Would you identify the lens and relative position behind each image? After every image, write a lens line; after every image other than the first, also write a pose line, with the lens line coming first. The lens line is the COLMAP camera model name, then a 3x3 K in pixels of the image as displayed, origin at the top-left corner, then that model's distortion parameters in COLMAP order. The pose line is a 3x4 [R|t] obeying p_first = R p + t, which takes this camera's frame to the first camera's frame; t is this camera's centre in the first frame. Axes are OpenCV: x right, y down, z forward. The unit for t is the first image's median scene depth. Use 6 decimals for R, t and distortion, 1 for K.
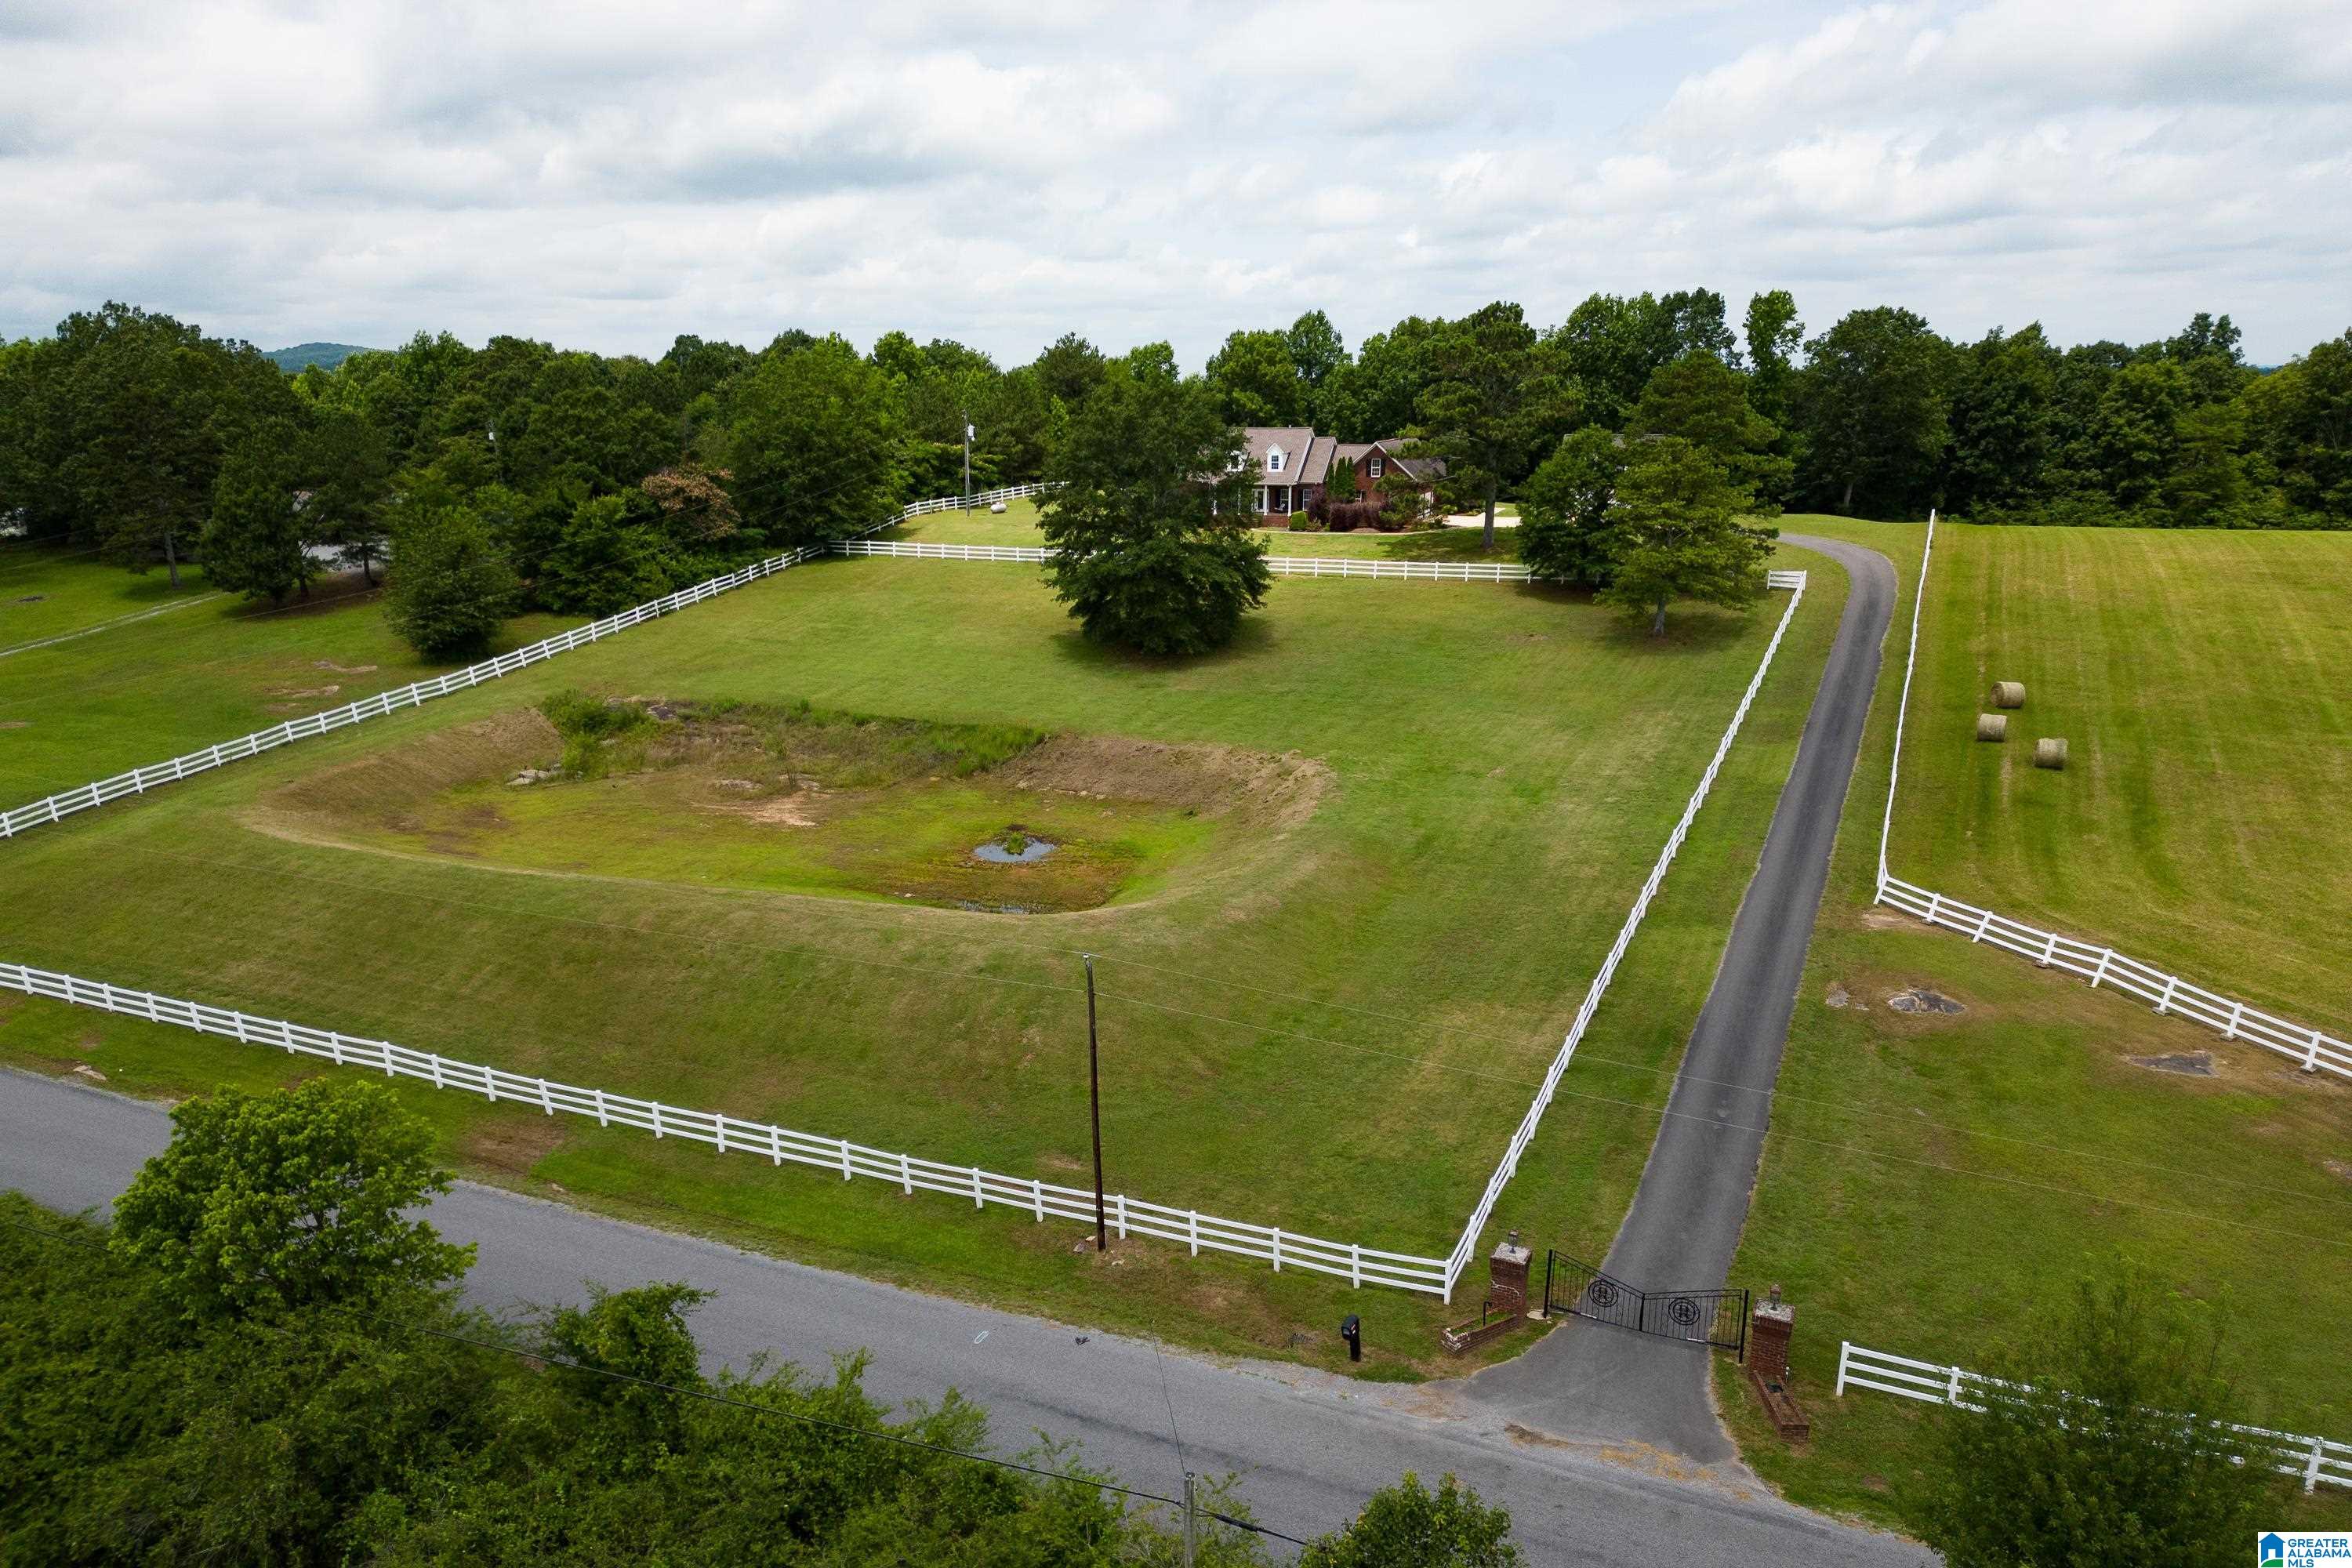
lens RADIAL K [[1675.5, 0, 1162.6], [0, 1675.5, 789.8], [0, 0, 1]] dist [0.075862, -0.072277]
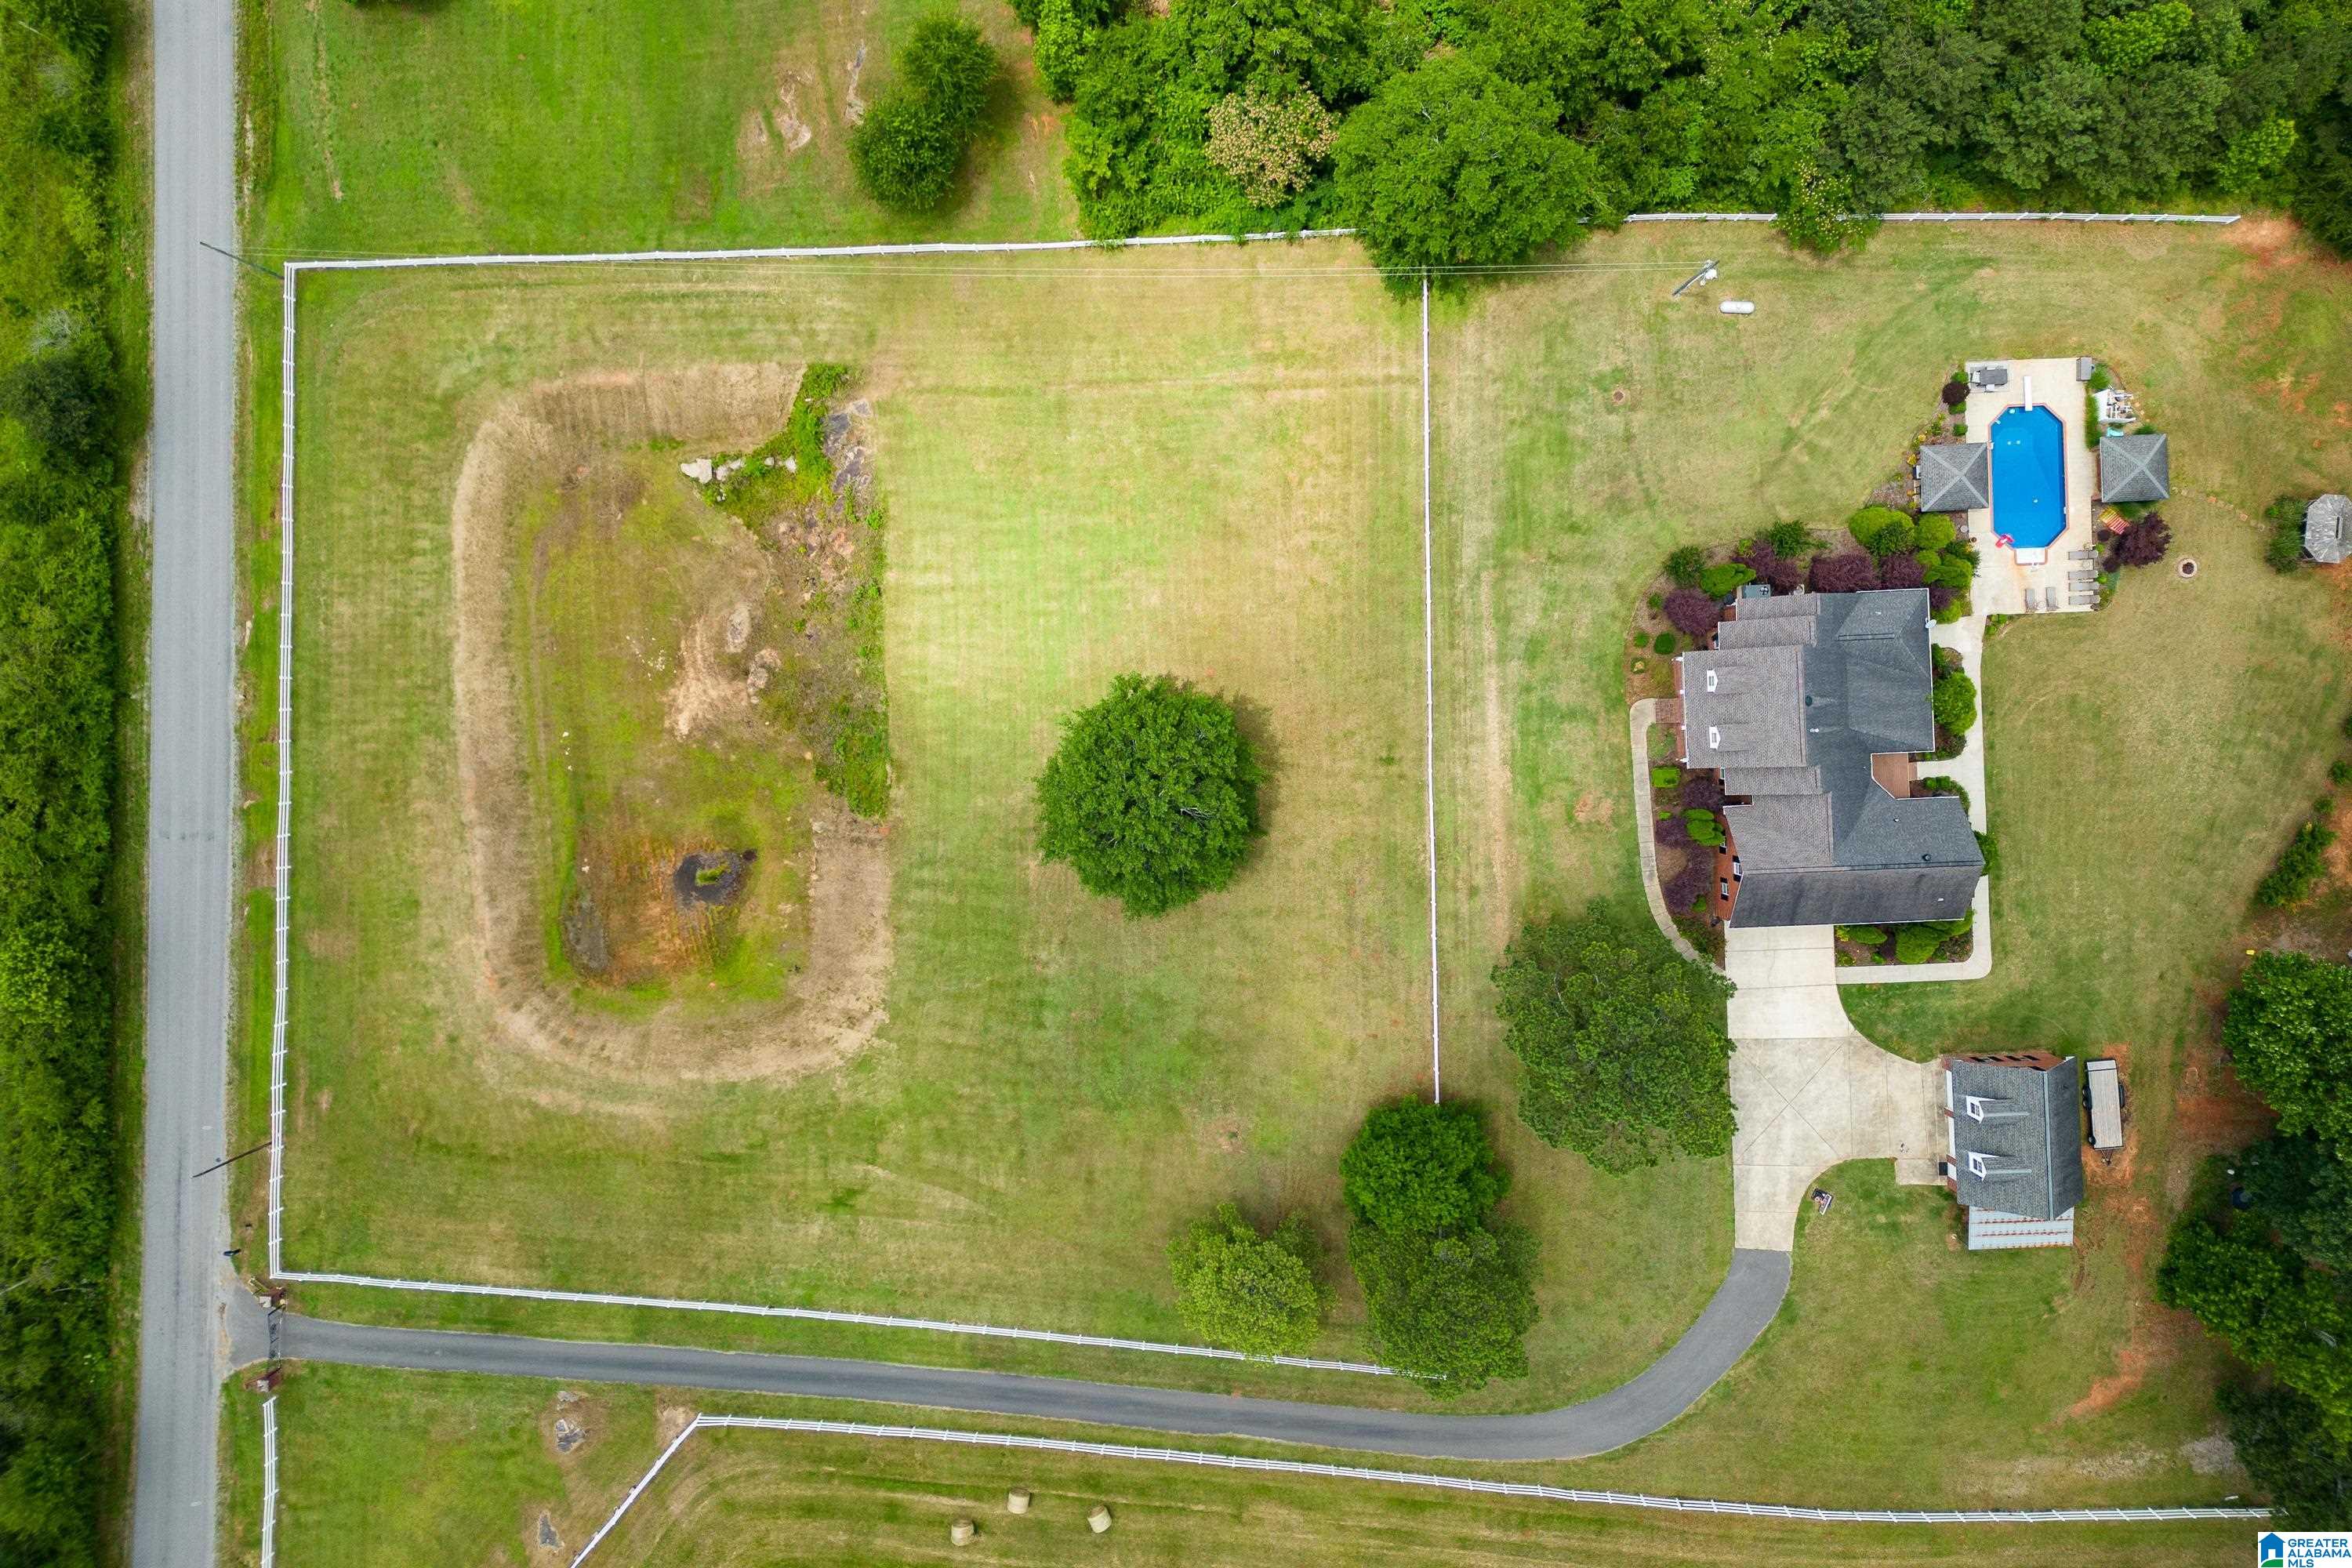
lens RADIAL K [[1659.8, 0, 1120.4], [0, 1659.8, 727.6], [0, 0, 1]] dist [0.073075, -0.072277]
pose [[0.388609, 0.921360, 0.008858, -0.093532], [-0.209542, 0.079010, 0.974602, -1.740312], [0.897260, -0.380595, 0.223768, 1.209107]]
